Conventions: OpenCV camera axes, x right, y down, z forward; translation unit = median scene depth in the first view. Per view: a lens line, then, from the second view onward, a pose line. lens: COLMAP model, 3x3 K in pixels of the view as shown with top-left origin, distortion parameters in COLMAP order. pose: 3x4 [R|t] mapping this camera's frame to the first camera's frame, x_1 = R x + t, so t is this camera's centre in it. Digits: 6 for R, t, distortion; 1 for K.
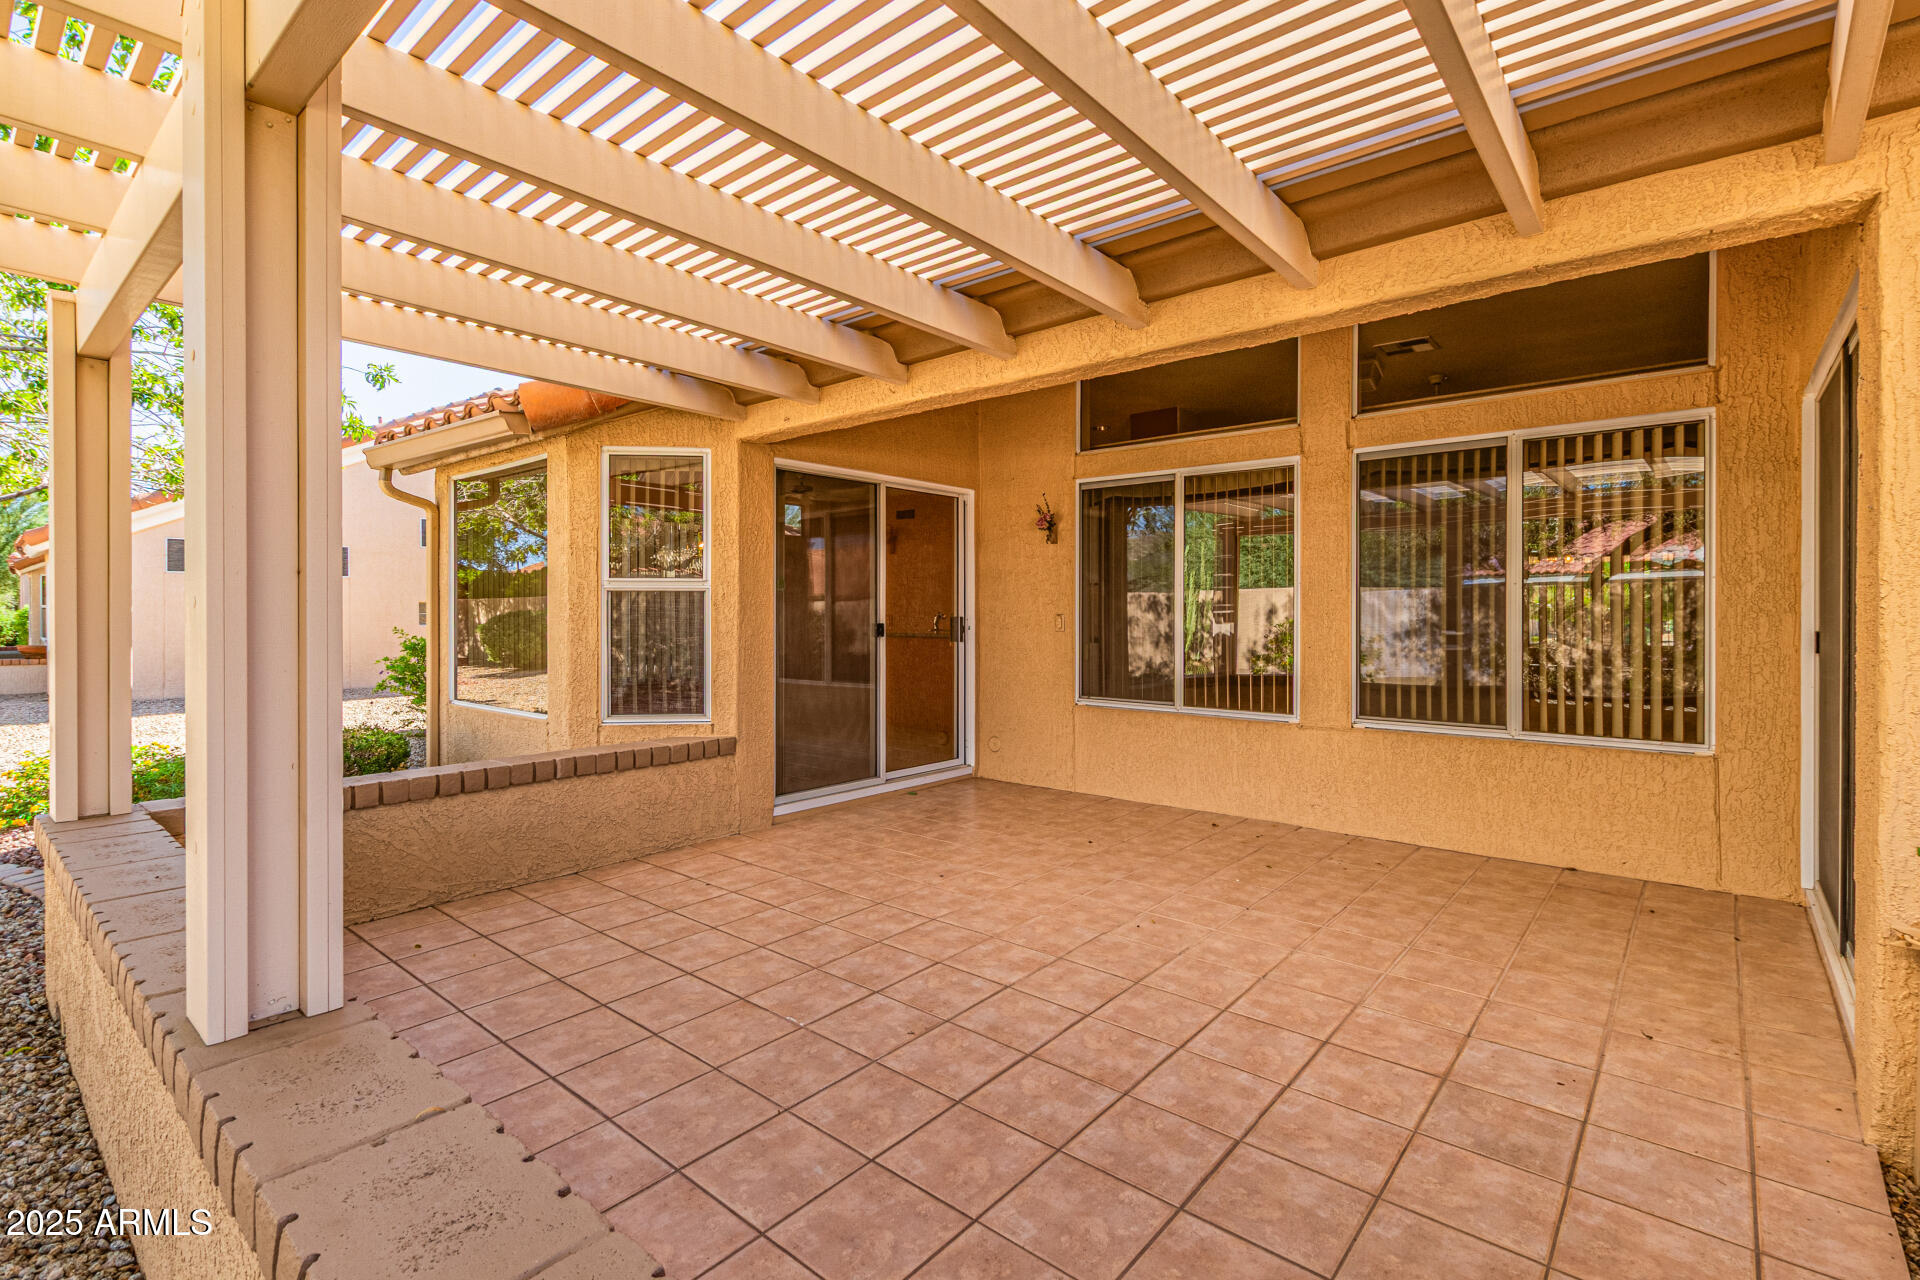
lens RADIAL K [[878.4, 0, 963.2], [0, 878.4, 630.6], [0, 0, 1]] dist [0.001336, -0.002376]
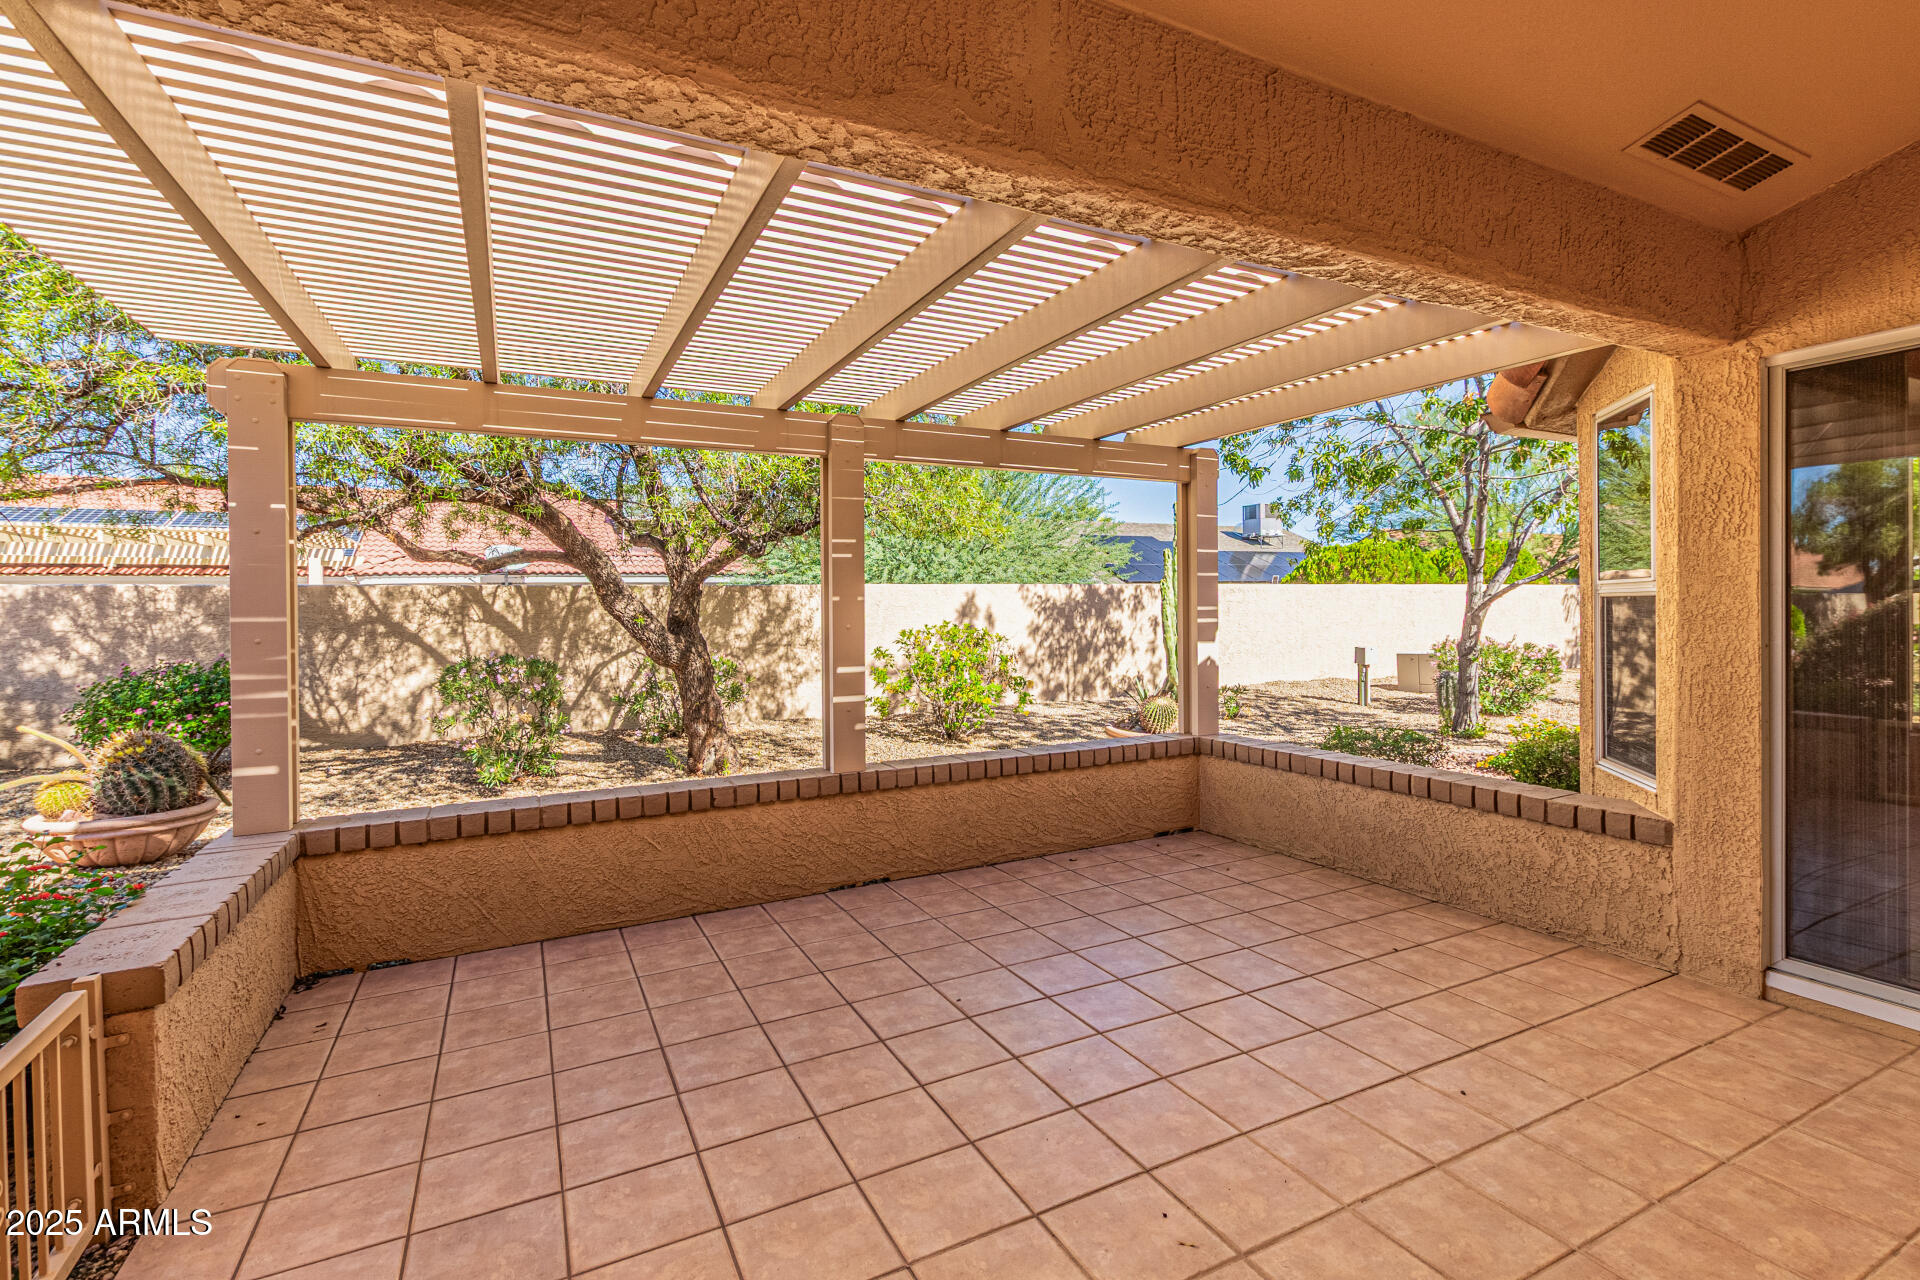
lens RADIAL K [[878.4, 0, 961.6], [0, 878.4, 622.7], [0, 0, 1]] dist [0.001336, -0.002376]
pose [[-0.383475, 0.020478, -0.923324, 0.908209], [-0.008432, 0.999635, 0.025672, -0.062855], [0.923513, 0.017630, -0.383162, 1.307536]]
